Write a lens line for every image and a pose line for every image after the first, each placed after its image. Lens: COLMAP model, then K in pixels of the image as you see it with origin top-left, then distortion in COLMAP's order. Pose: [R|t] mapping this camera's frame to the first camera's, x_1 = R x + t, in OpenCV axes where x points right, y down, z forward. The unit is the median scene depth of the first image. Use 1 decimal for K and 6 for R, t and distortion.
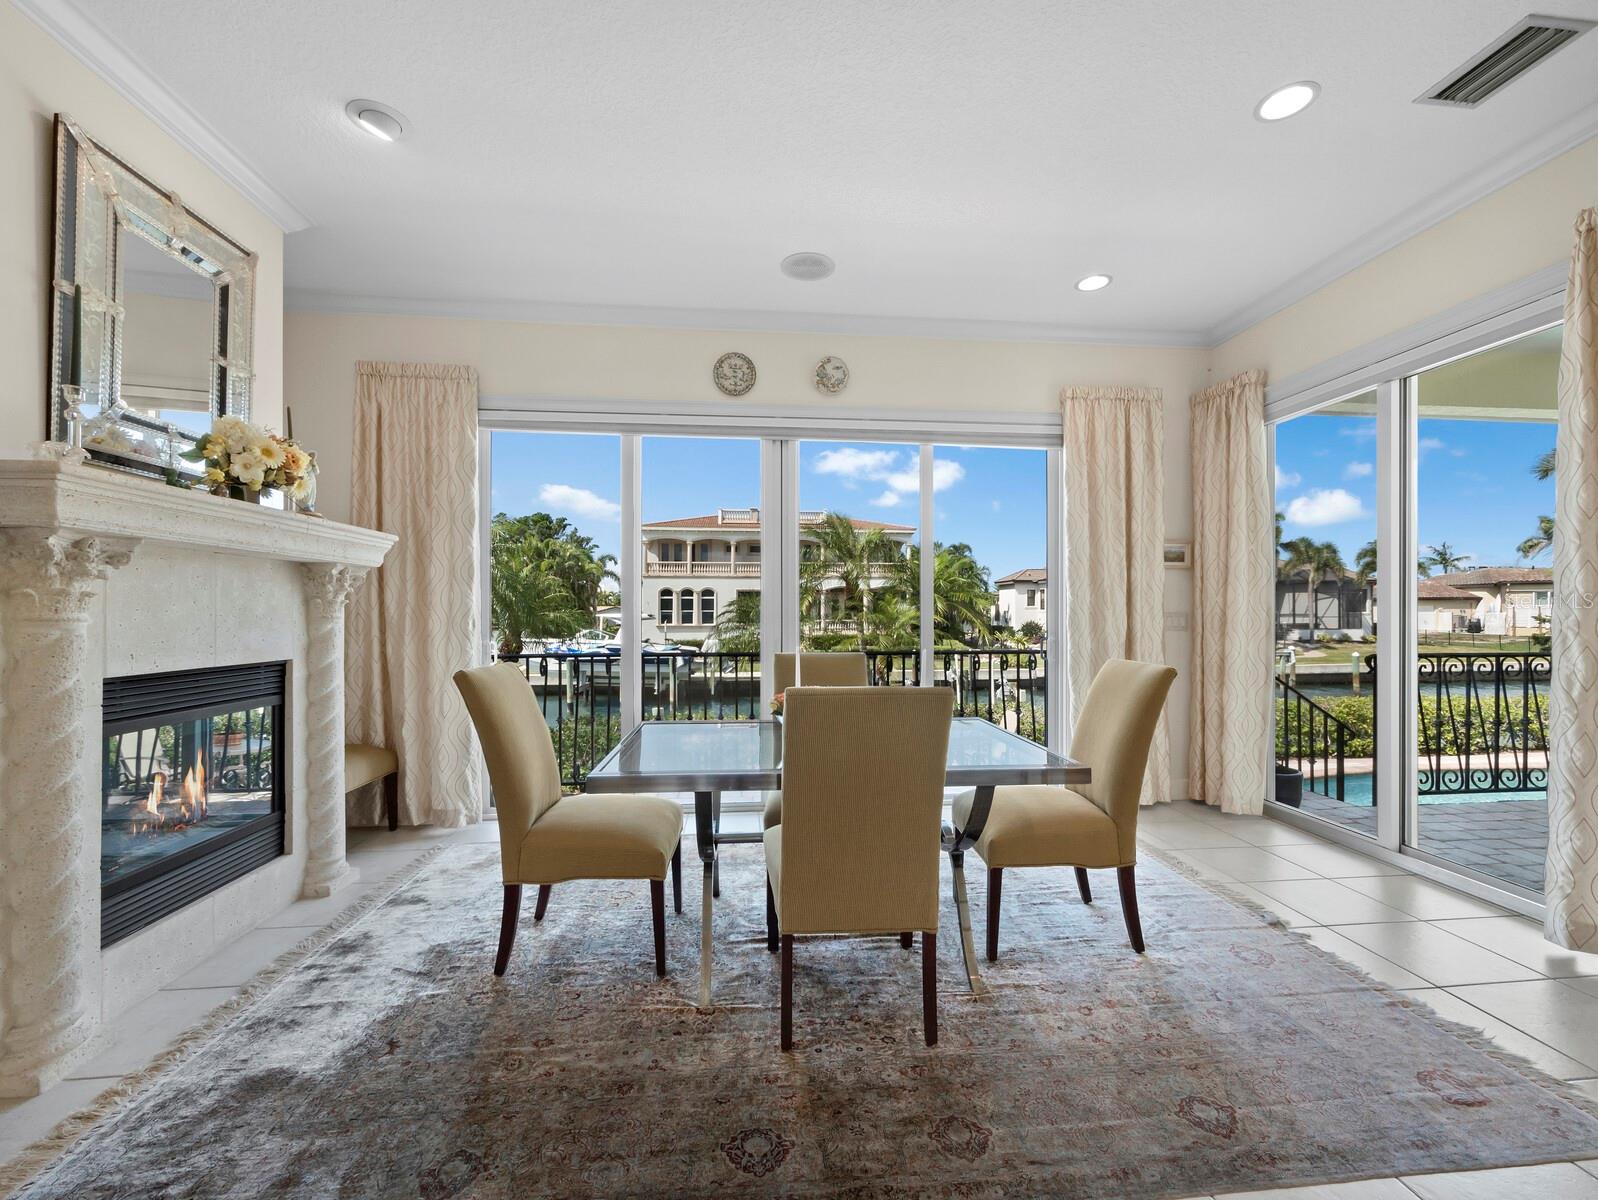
lens RADIAL K [[673.1, 0, 834.2], [0, 673.1, 606.9], [0, 0, 1]] dist [-0.000028, 0.000018]
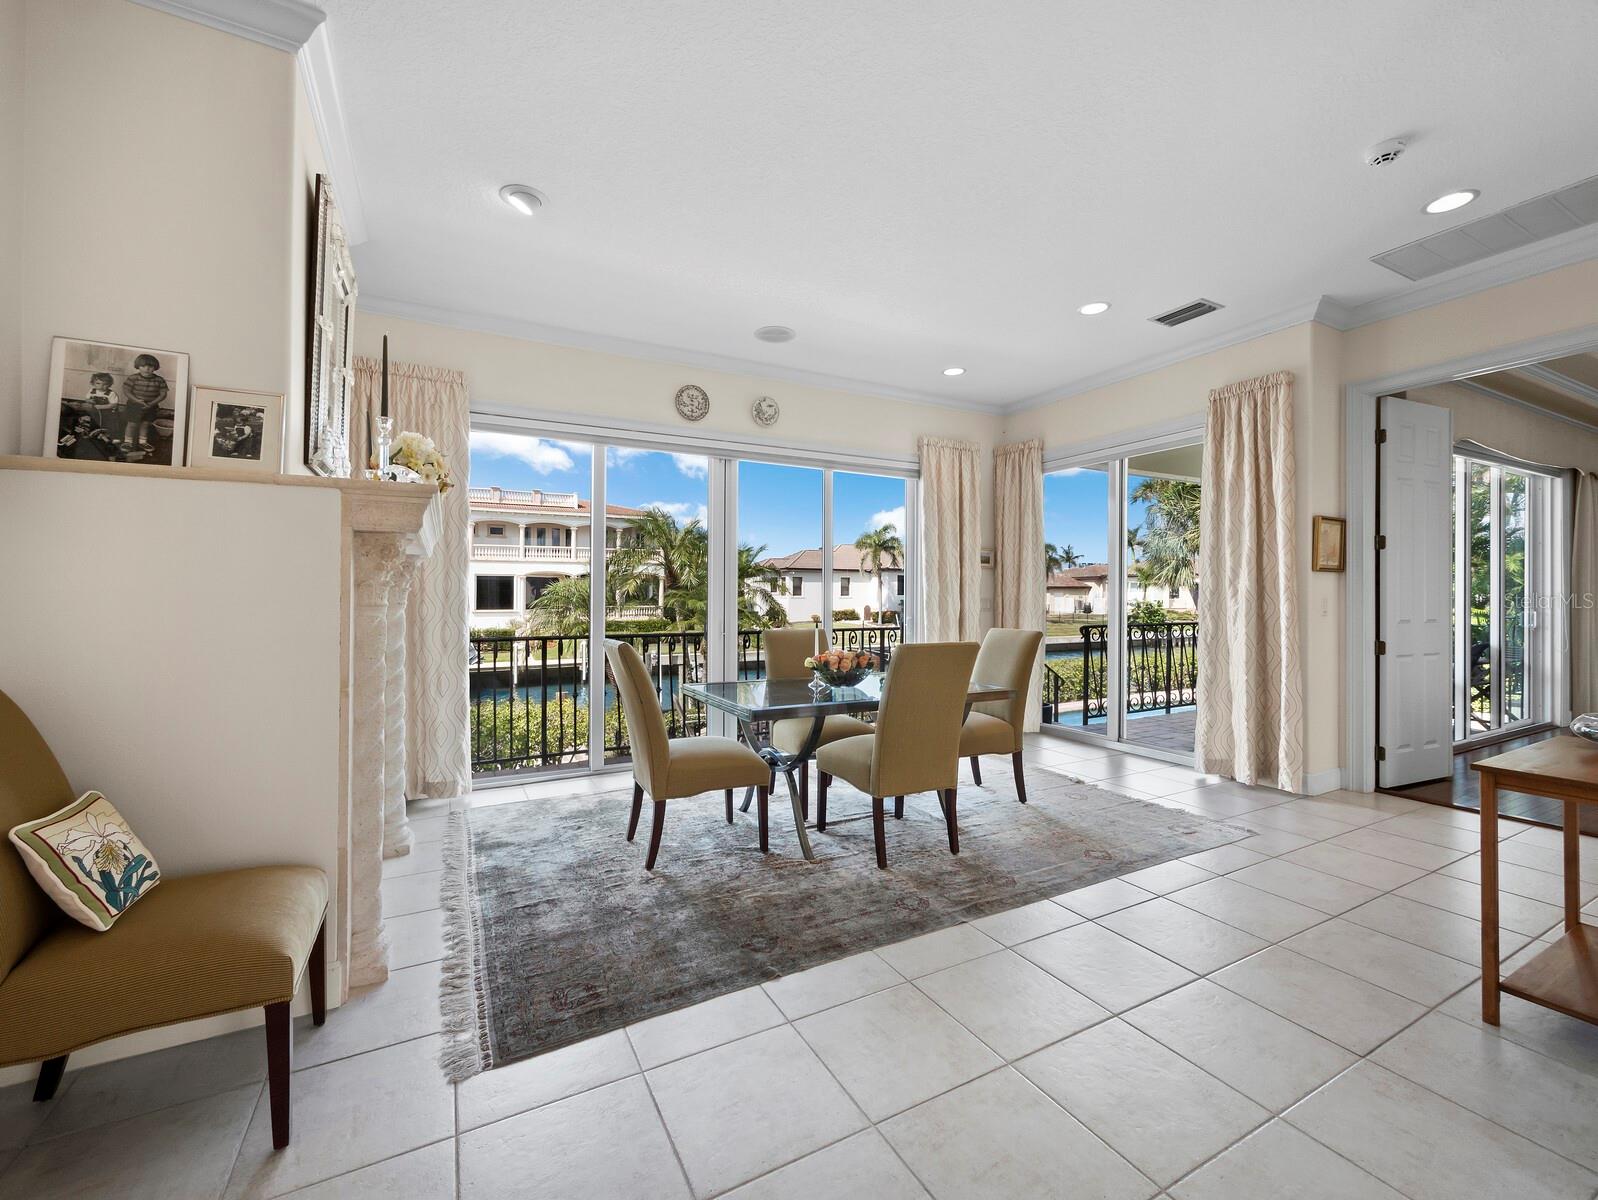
lens RADIAL K [[673.1, 0, 820.7], [0, 673.1, 594.1], [0, 0, 1]] dist [-0.000028, 0.000018]
pose [[0.923054, 0.001297, 0.384669, -0.403270], [-0.001769, 0.999998, 0.000872, -0.001937], [-0.384667, -0.001485, 0.923054, -0.212615]]
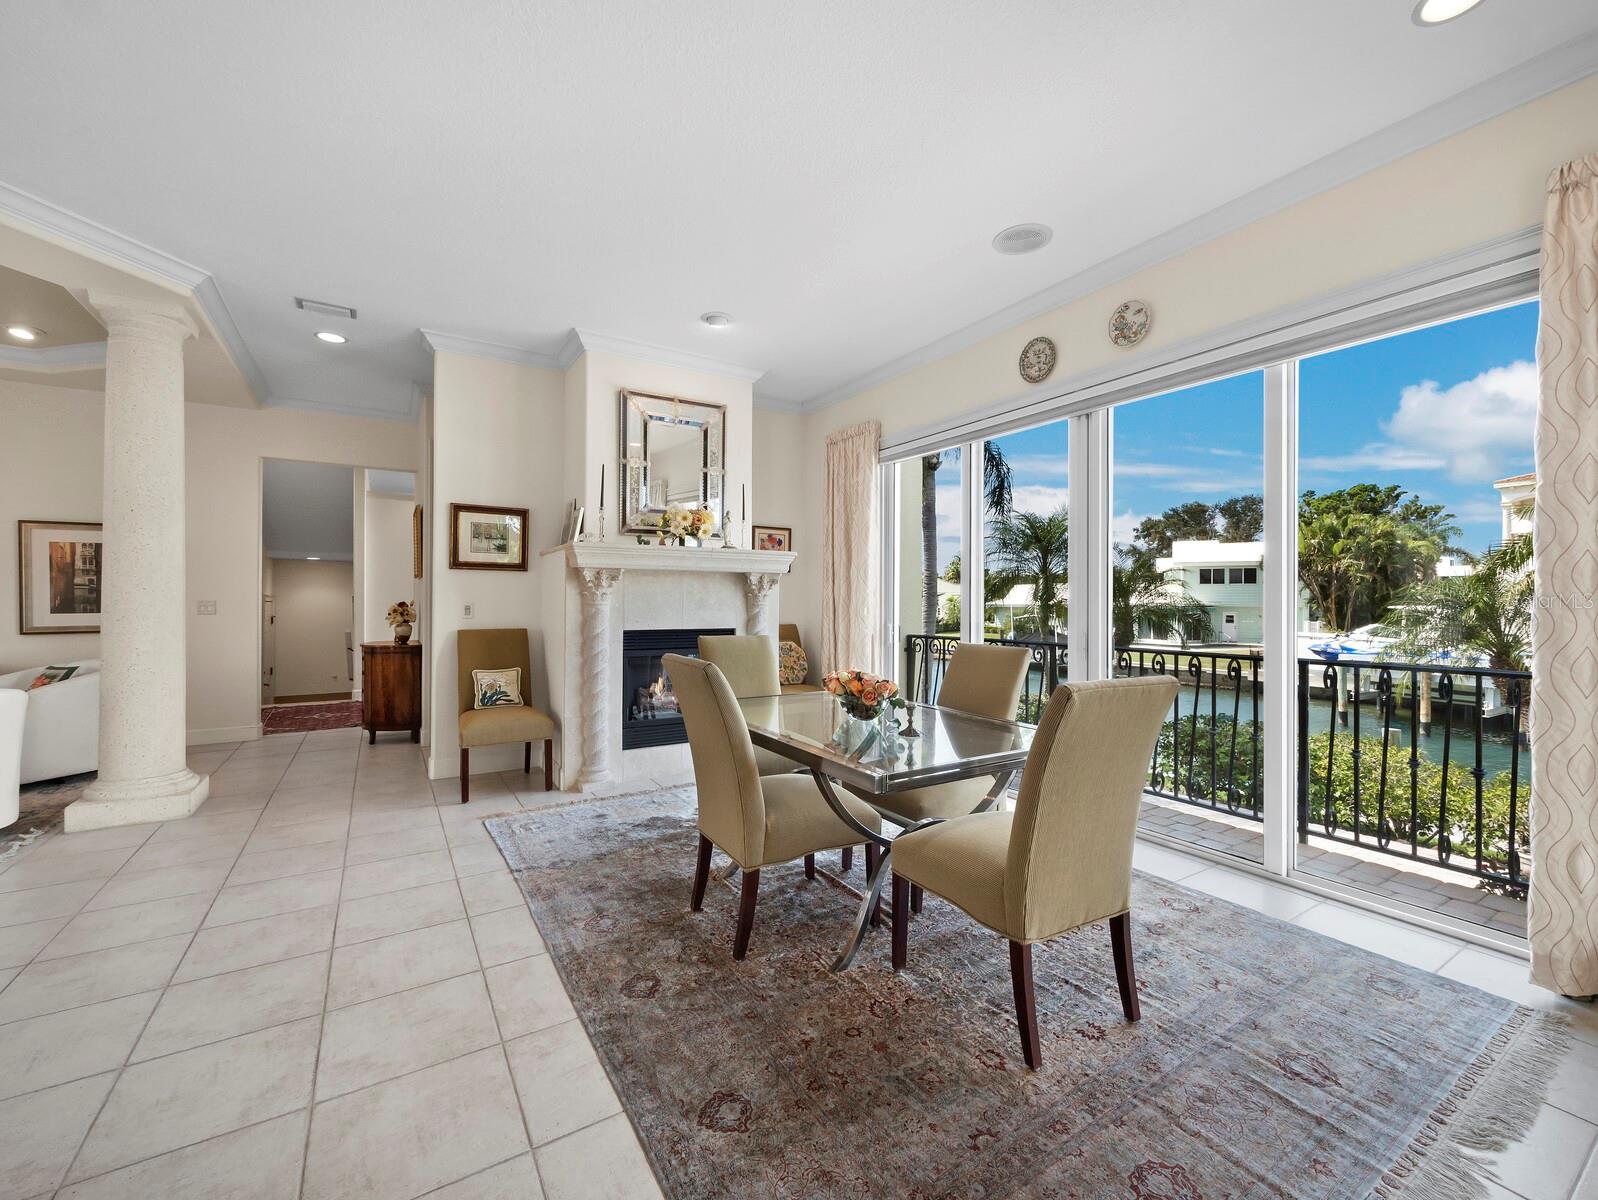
lens RADIAL K [[673.1, 0, 797.2], [0, 673.1, 600.9], [0, 0, 1]] dist [-0.000028, 0.000018]
pose [[0.428403, 0.003477, -0.903581, 0.590374], [0.002321, 0.999985, 0.004949, -0.001667], [0.903585, -0.004218, 0.428388, 0.265820]]
